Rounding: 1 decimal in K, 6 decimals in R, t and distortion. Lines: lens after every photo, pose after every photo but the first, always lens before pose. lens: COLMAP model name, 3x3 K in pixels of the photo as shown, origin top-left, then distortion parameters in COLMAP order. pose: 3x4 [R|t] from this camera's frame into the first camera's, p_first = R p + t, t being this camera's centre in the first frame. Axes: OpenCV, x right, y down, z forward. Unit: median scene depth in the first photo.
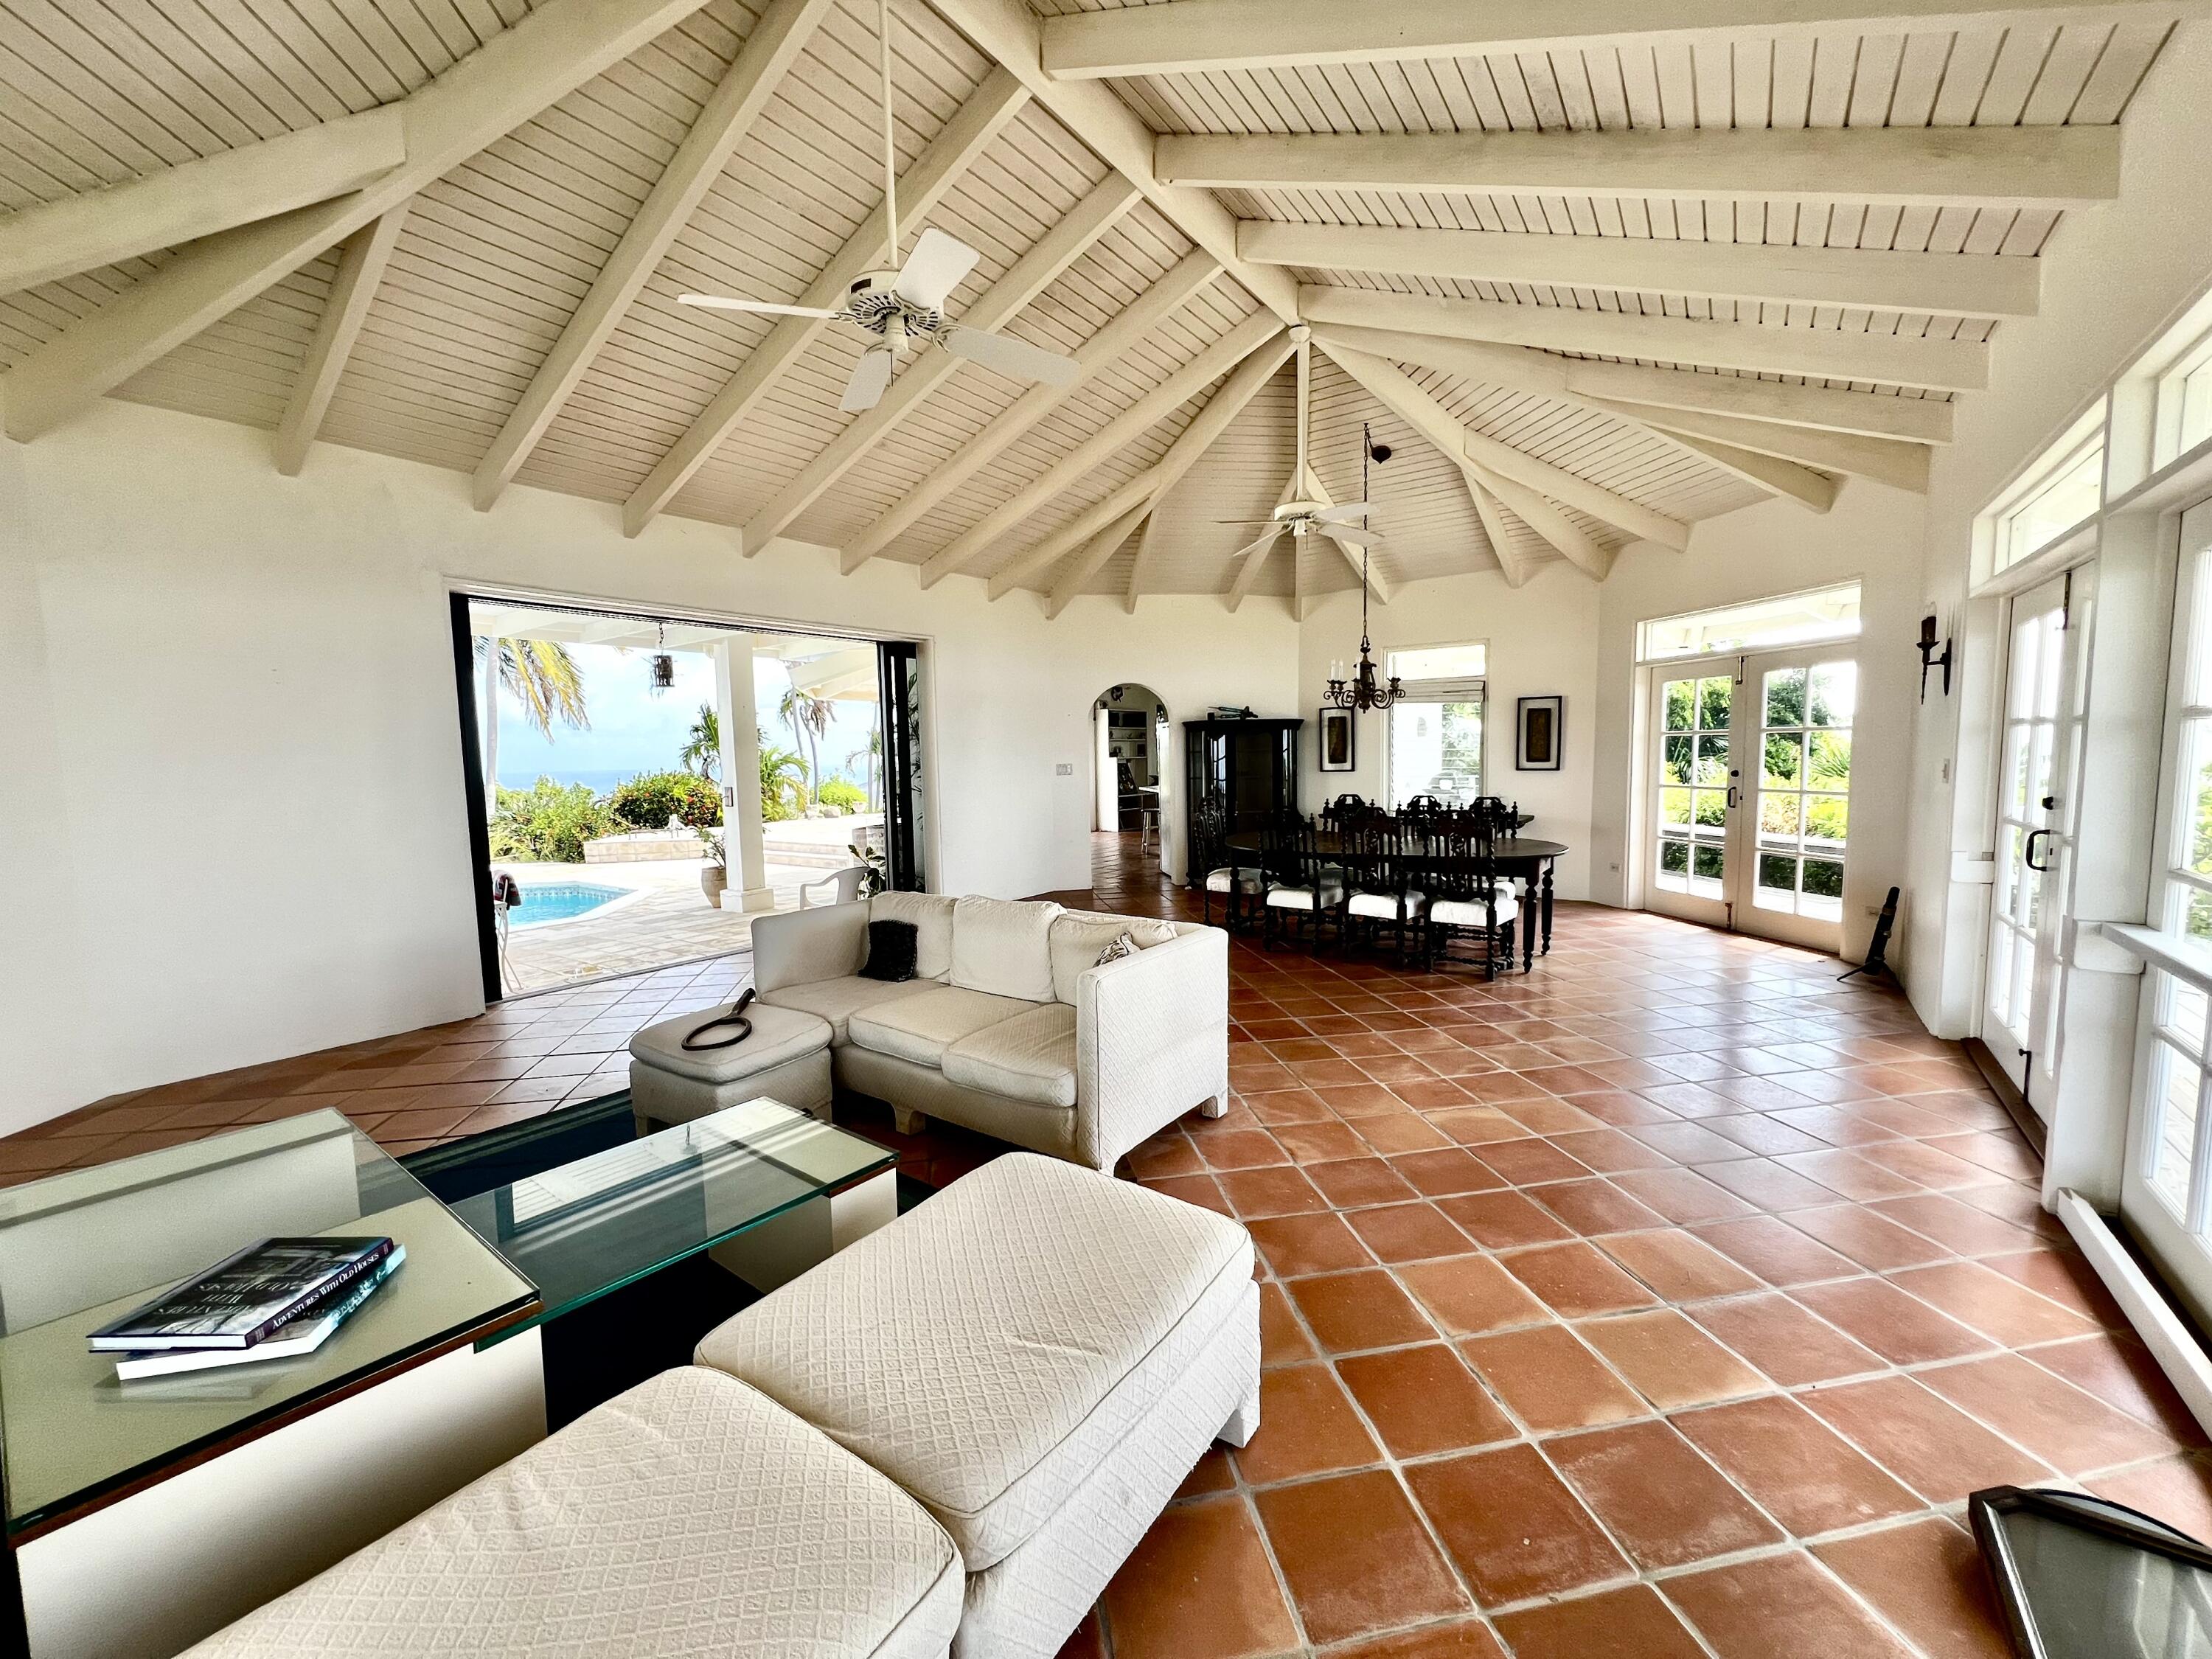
lens RADIAL K [[885.3, 0, 1097.2], [0, 885.3, 829.2], [0, 0, 1]] dist [0.000442, 0.000333]
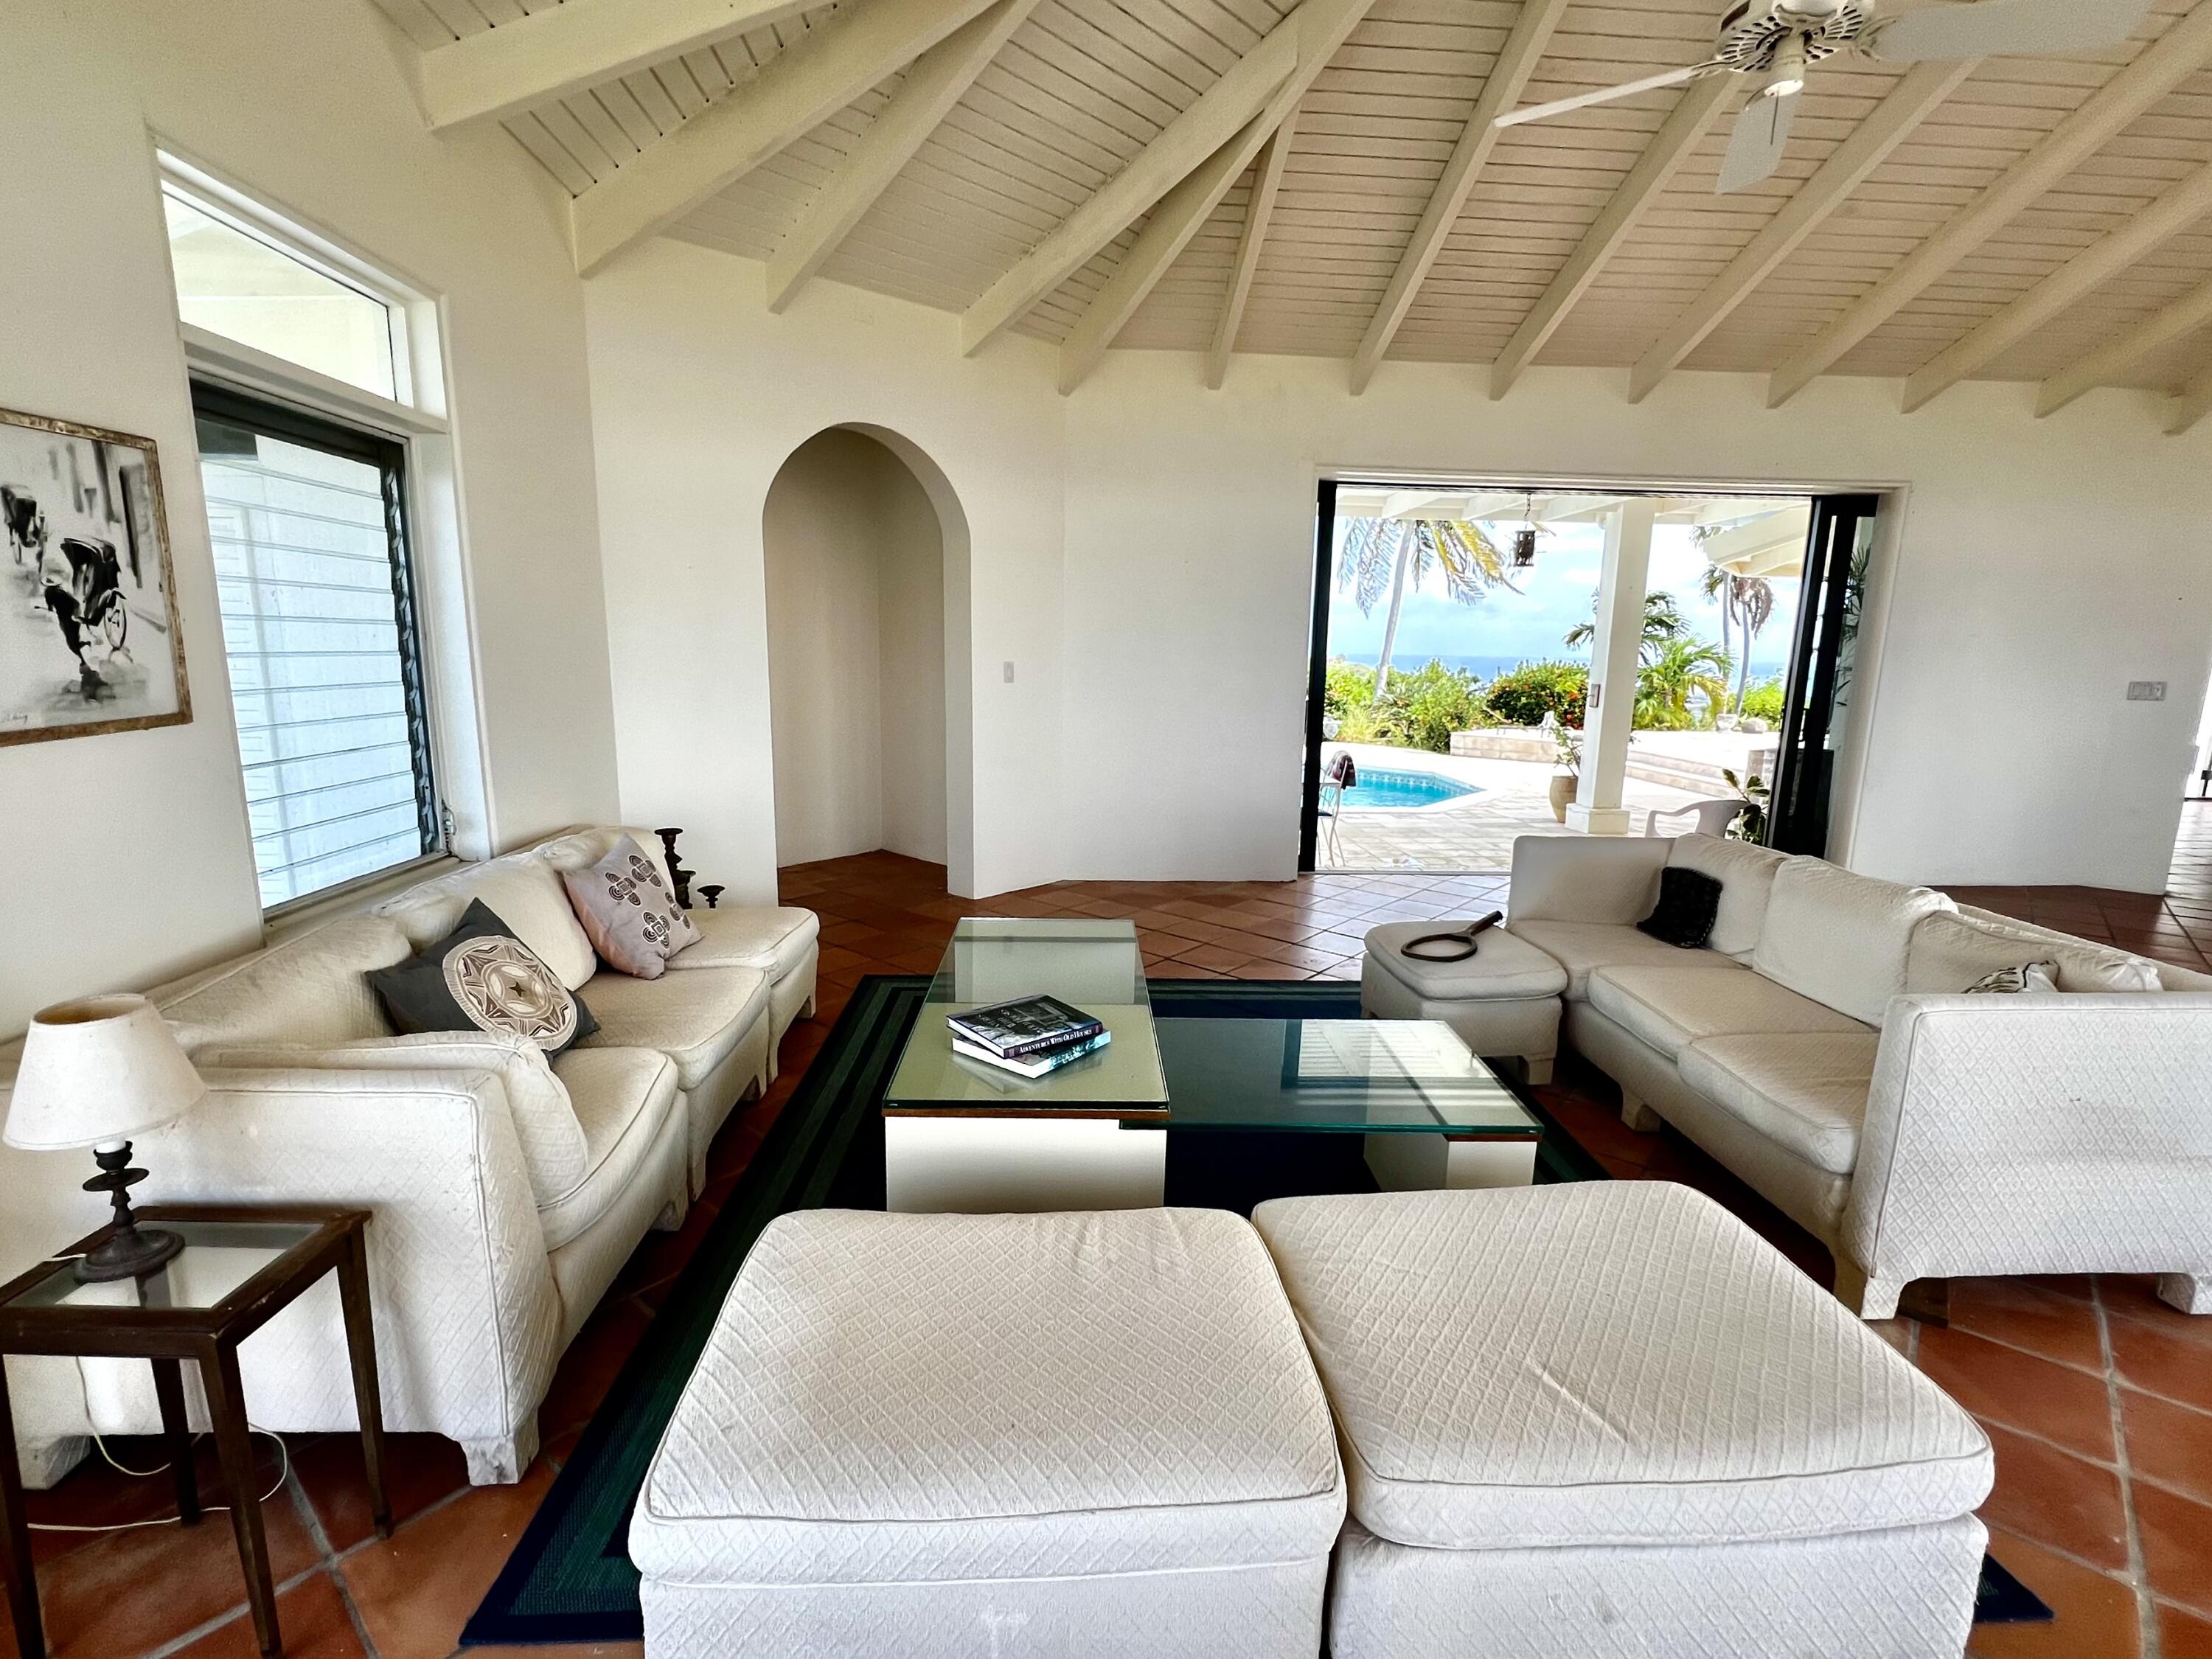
lens RADIAL K [[1032.1, 0, 1116.7], [0, 1032.1, 824.8], [0, 0, 1]] dist [-0.000128, 0.001830]
pose [[0.638156, 0.168094, -0.751333, 0.143287], [-0.098804, 0.985686, 0.136605, -0.011699], [0.763541, -0.012941, 0.645630, 0.031898]]
